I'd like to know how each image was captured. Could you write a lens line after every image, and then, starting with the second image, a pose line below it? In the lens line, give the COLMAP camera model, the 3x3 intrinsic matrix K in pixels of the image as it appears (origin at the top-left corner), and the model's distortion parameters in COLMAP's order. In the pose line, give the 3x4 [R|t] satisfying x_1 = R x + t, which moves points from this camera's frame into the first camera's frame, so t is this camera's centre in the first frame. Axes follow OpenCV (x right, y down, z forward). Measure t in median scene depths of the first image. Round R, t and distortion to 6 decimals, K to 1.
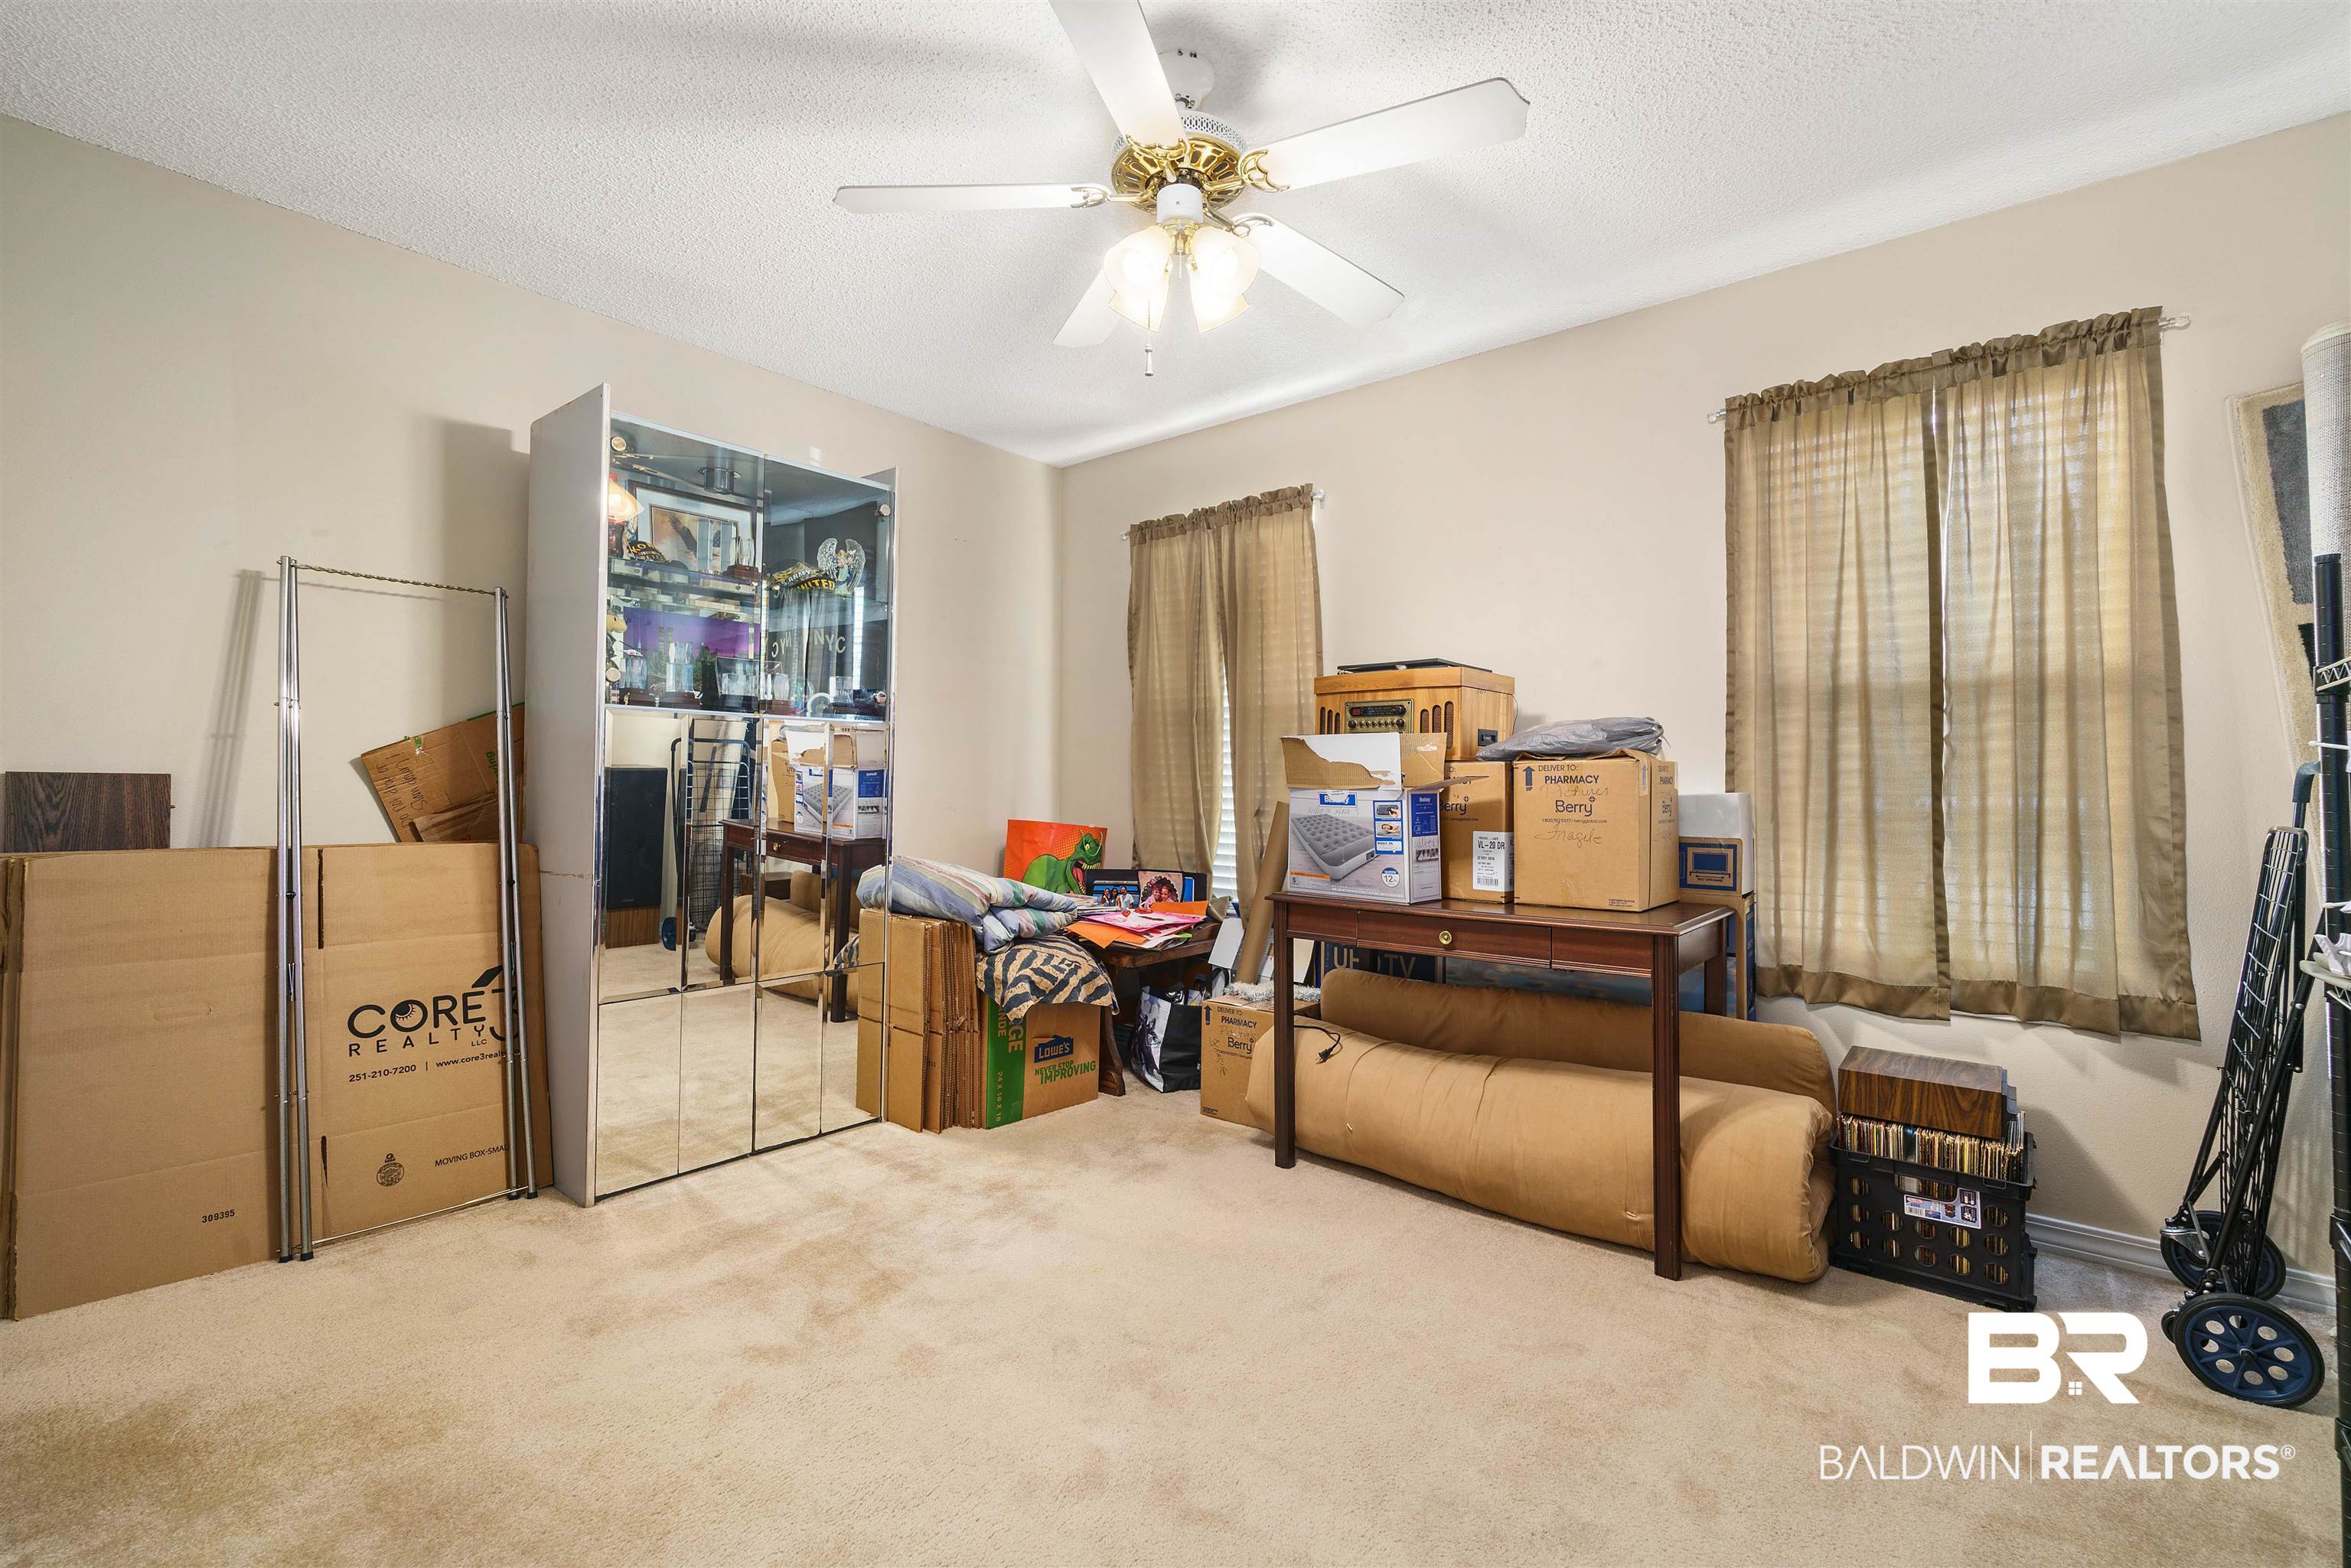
lens RADIAL K [[1026.7, 0, 1167.2], [0, 1026.7, 777.2], [0, 0, 1]] dist [-0.001666, 0.000427]
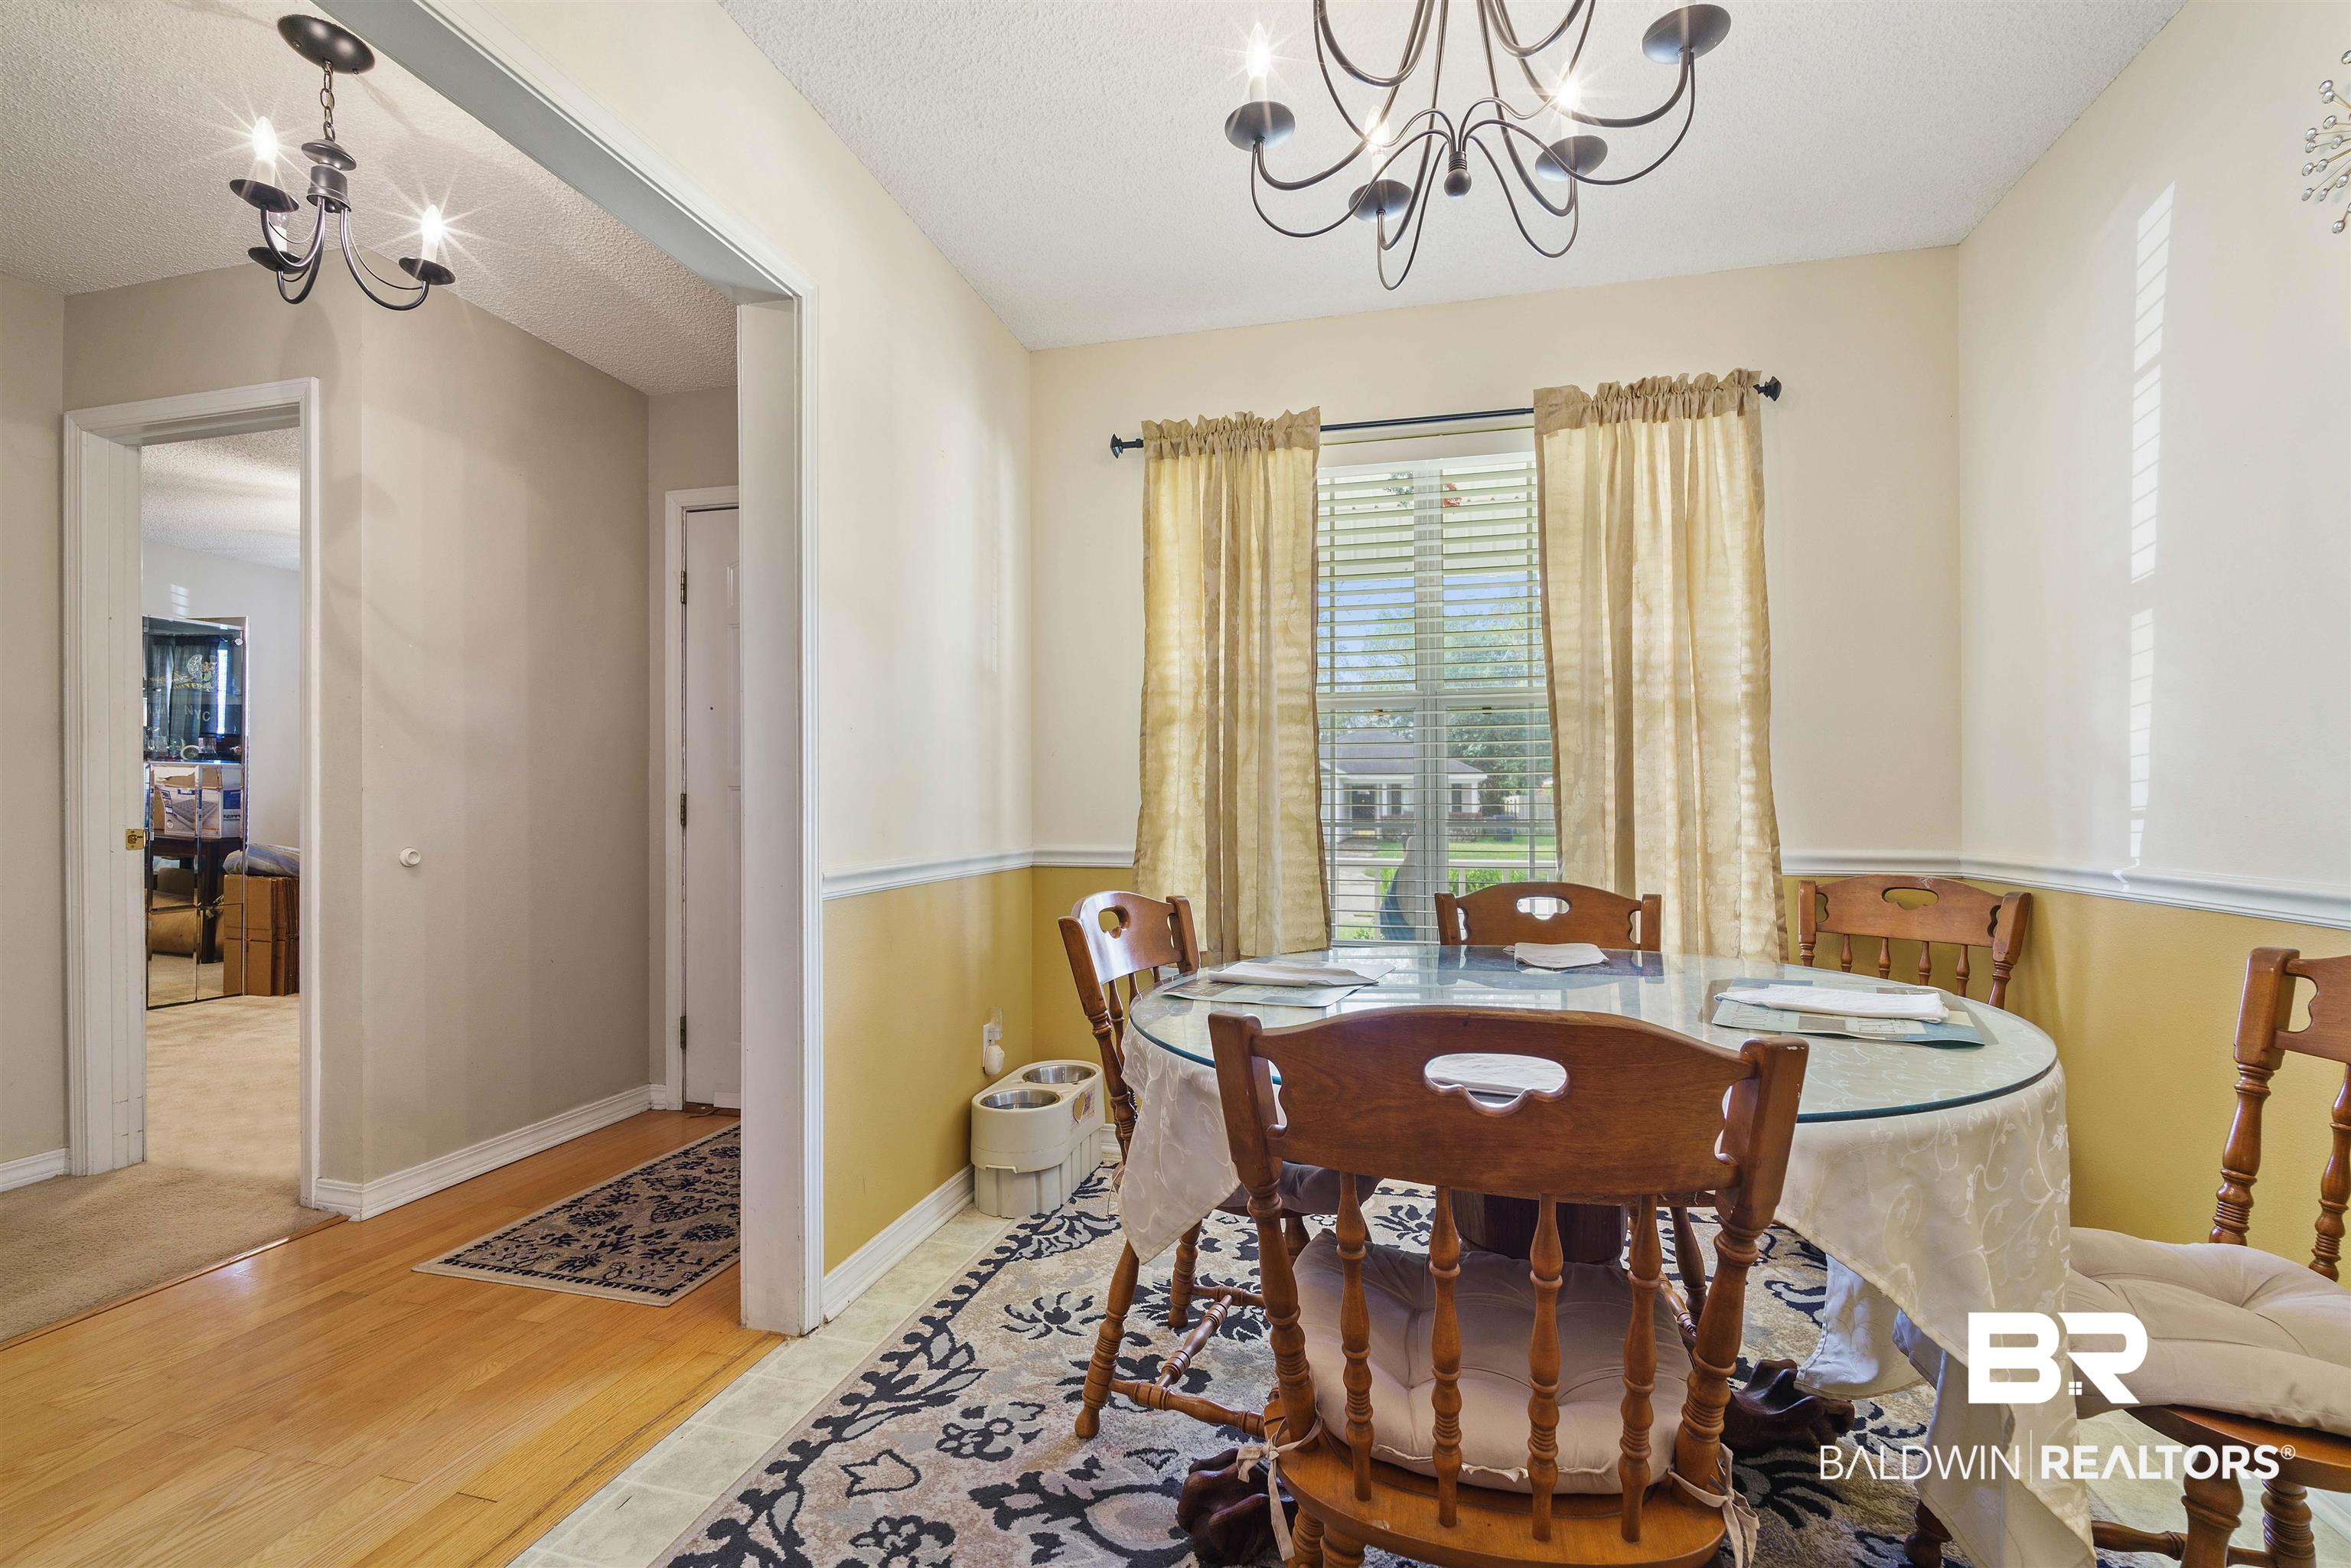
lens RADIAL K [[1026.7, 0, 1170.6], [0, 1026.7, 801.9], [0, 0, 1]] dist [-0.001666, 0.000427]
pose [[0.901540, -0.007768, 0.432626, 0.361321], [0.003221, 0.999932, 0.011243, -0.003221], [-0.432683, -0.008743, 0.901504, -1.148111]]
